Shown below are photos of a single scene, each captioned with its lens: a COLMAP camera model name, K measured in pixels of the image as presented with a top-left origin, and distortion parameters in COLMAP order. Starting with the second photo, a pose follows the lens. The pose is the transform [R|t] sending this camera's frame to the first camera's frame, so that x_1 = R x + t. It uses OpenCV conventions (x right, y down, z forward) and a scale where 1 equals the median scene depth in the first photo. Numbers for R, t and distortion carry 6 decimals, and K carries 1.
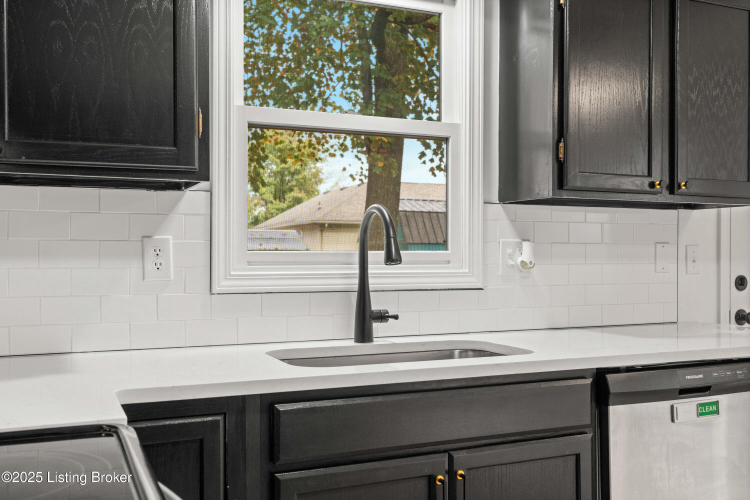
lens RADIAL K [[759.5, 0, 375.7], [0, 759.5, 253.1], [0, 0, 1]] dist [0.004600, 0.000000]
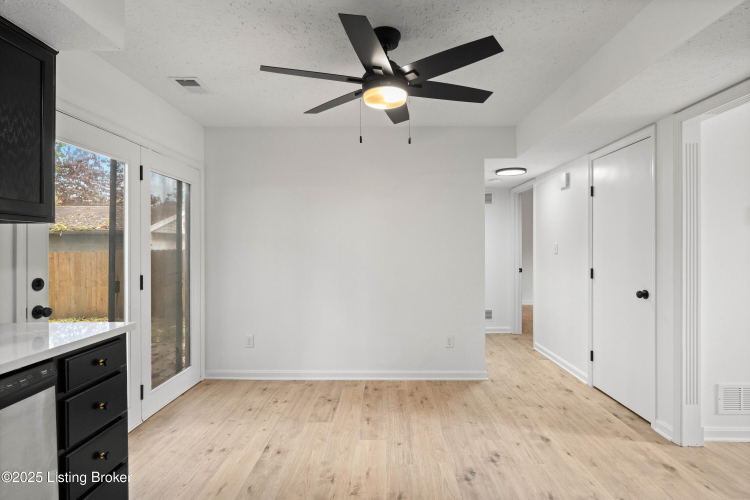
lens RADIAL K [[392.9, 0, 376.5], [0, 392.9, 250.0], [0, 0, 1]] dist [0.003648, 0.000289]
pose [[0.403890, -0.017640, 0.914637, 0.128852], [0.005388, 0.999843, 0.016904, -0.029611], [-0.914792, -0.001899, 0.403921, 0.257457]]
